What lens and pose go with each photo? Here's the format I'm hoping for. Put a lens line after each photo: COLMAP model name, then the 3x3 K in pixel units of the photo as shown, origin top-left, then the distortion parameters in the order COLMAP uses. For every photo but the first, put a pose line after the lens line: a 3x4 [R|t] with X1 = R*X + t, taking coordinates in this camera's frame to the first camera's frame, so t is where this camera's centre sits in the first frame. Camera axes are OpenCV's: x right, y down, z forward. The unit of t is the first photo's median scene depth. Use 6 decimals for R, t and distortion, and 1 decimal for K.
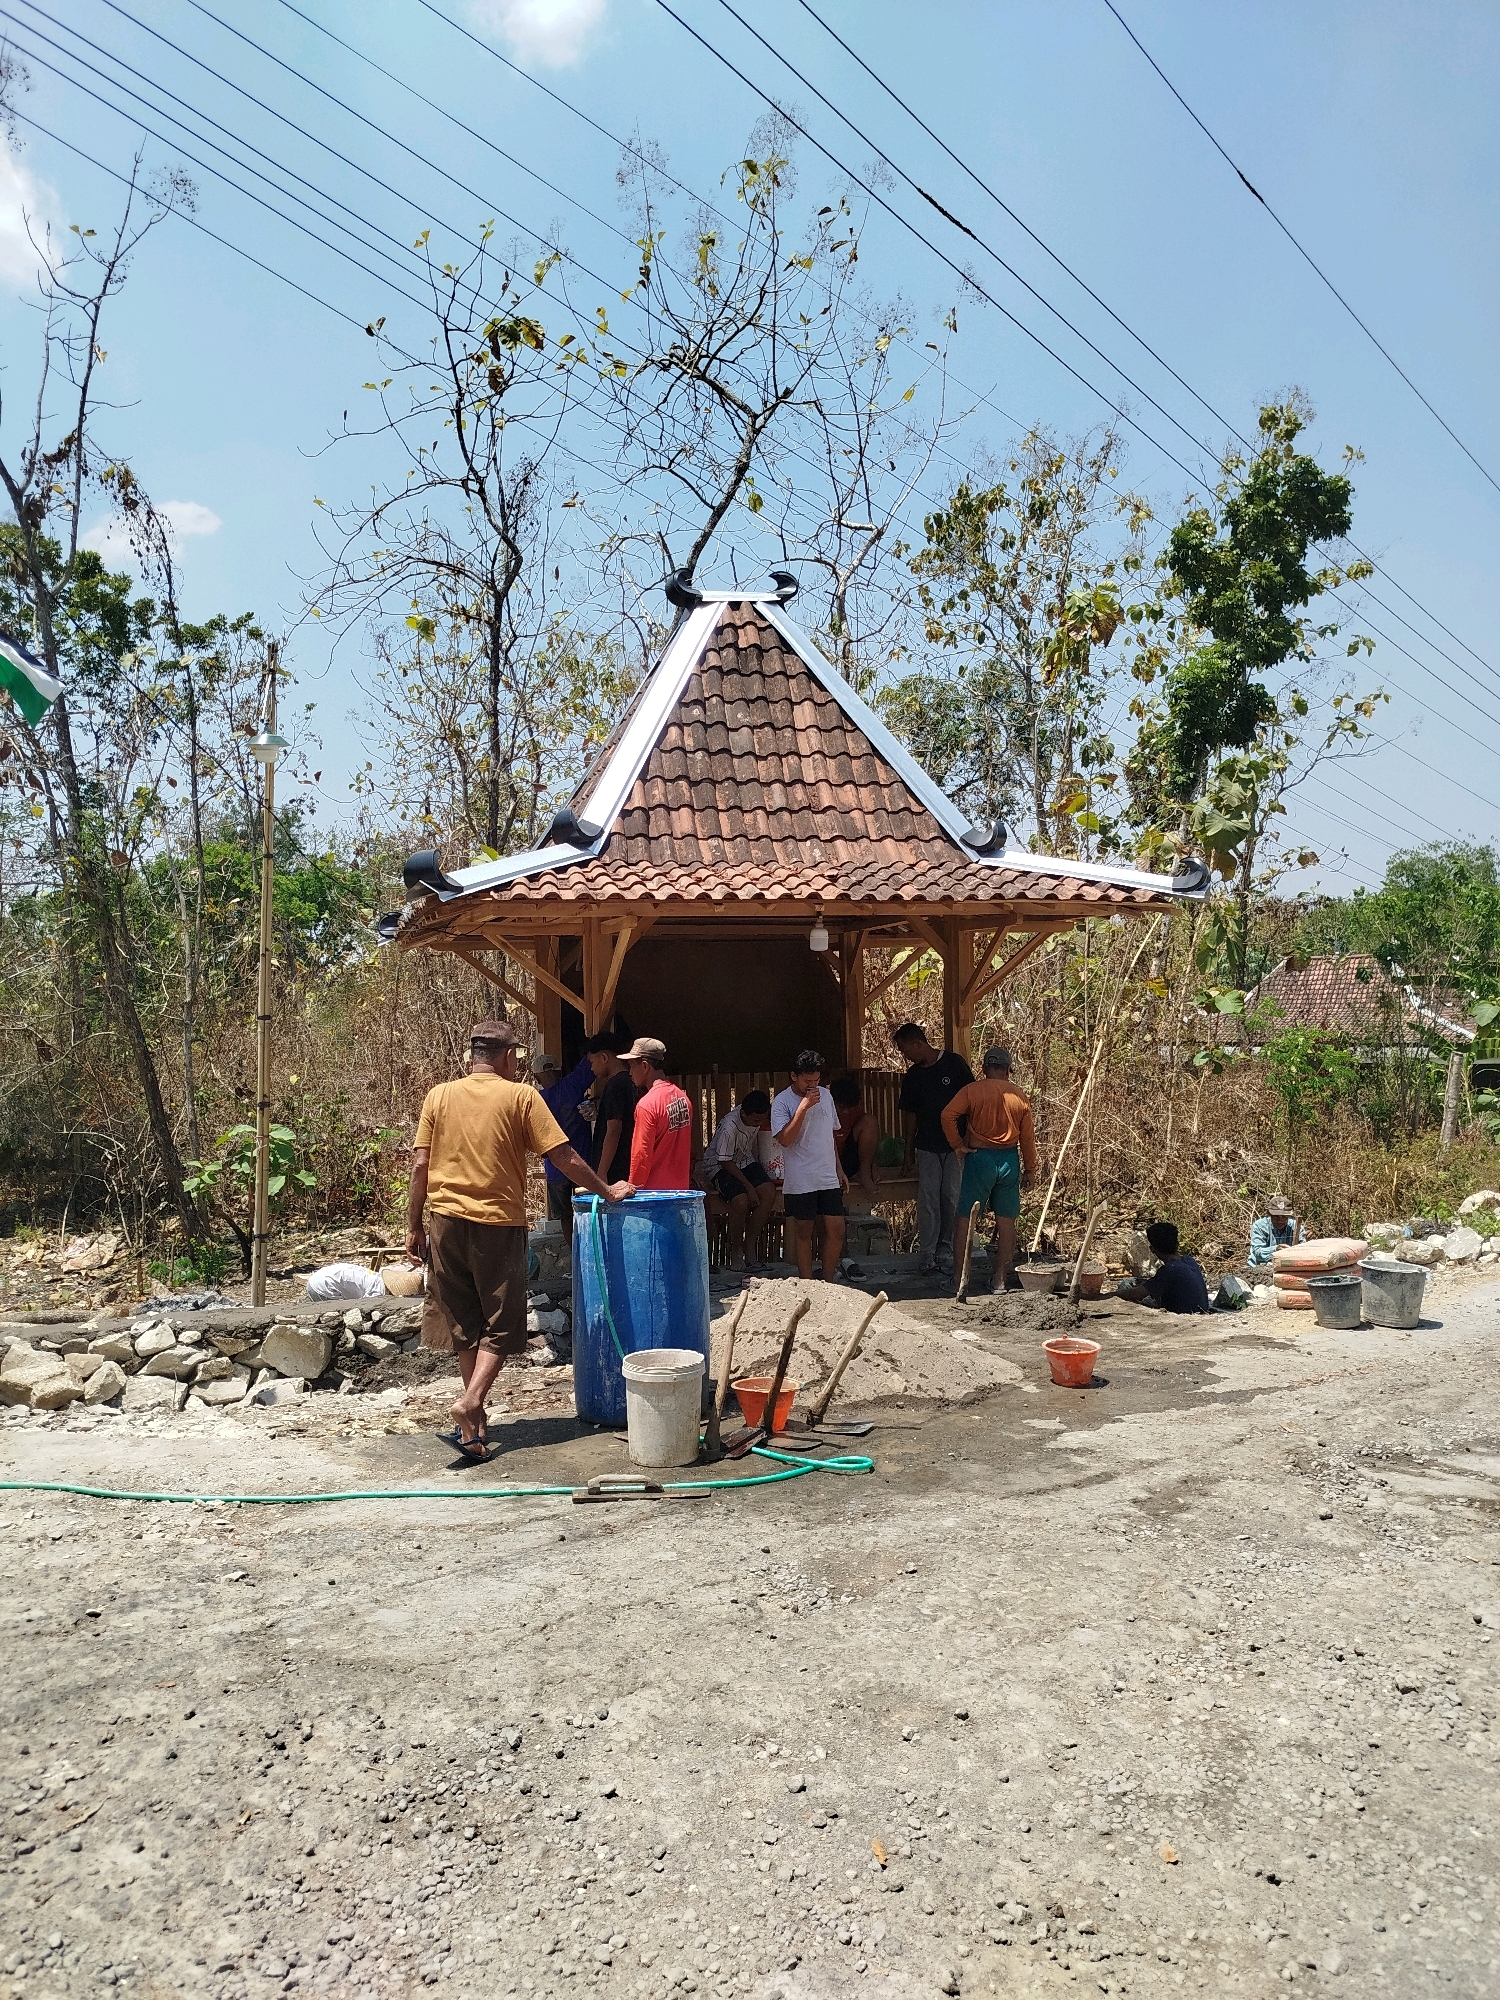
lens RADIAL K [[1385.7, 0, 750.0], [0, 1385.7, 1000.0], [0, 0, 1]] dist [0.004713, 0.011168]
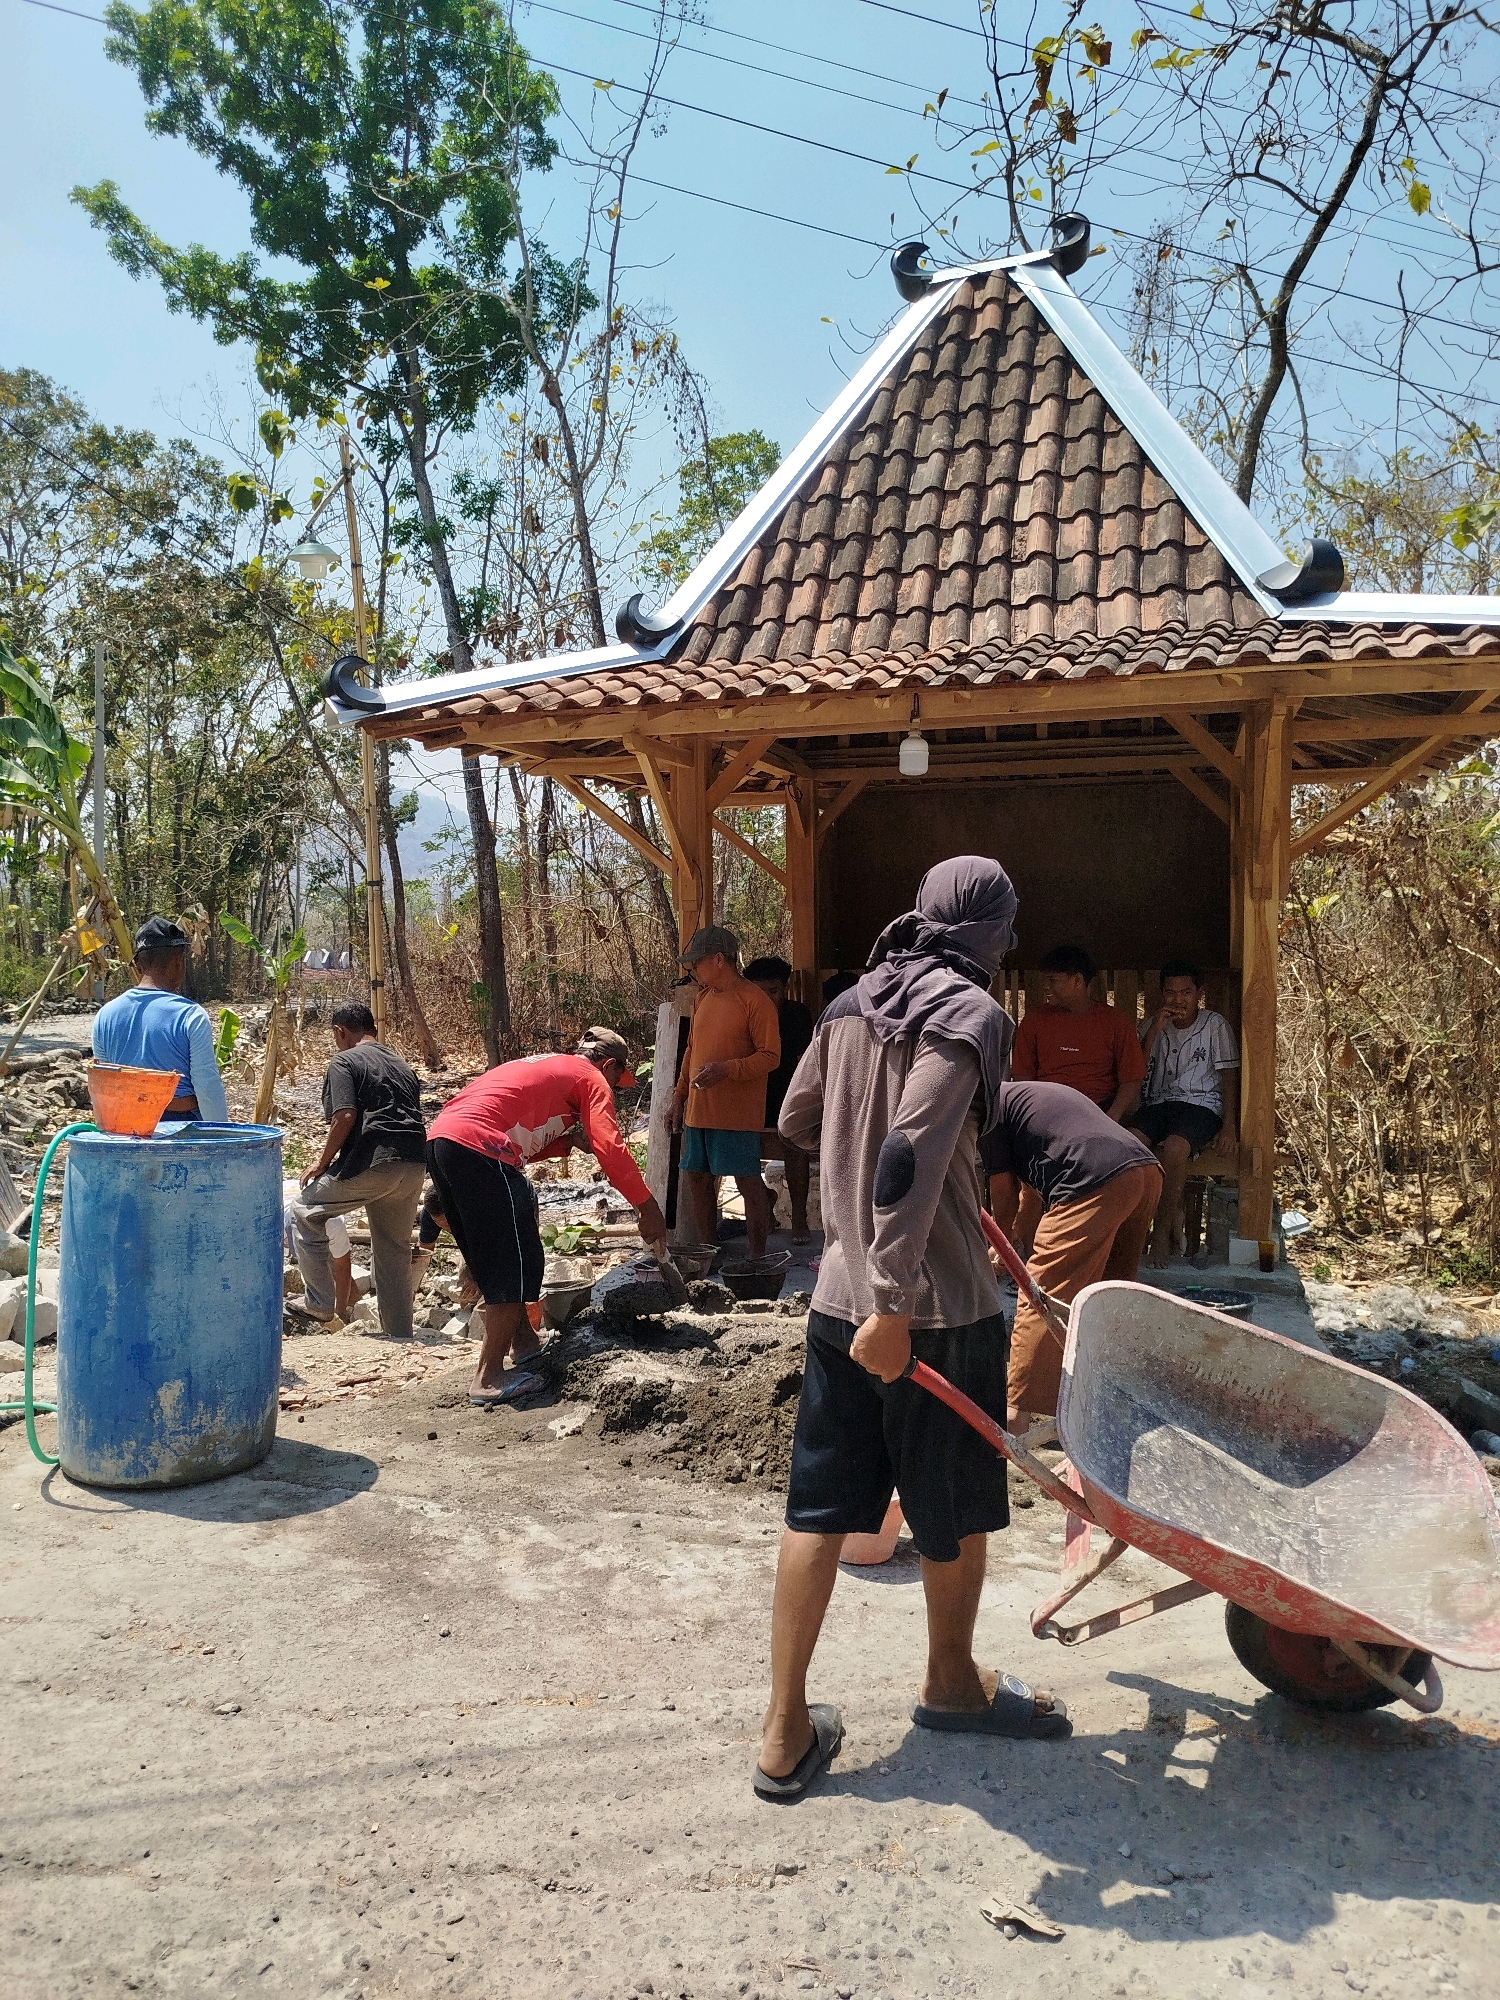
lens RADIAL K [[1385.7, 0, 750.0], [0, 1385.7, 1000.0], [0, 0, 1]] dist [0.004713, 0.011168]
pose [[0.835123, 0.040162, -0.548595, 0.298474], [0.005981, 0.996609, 0.082066, 0.015367], [0.550030, -0.071816, 0.832051, 0.349264]]
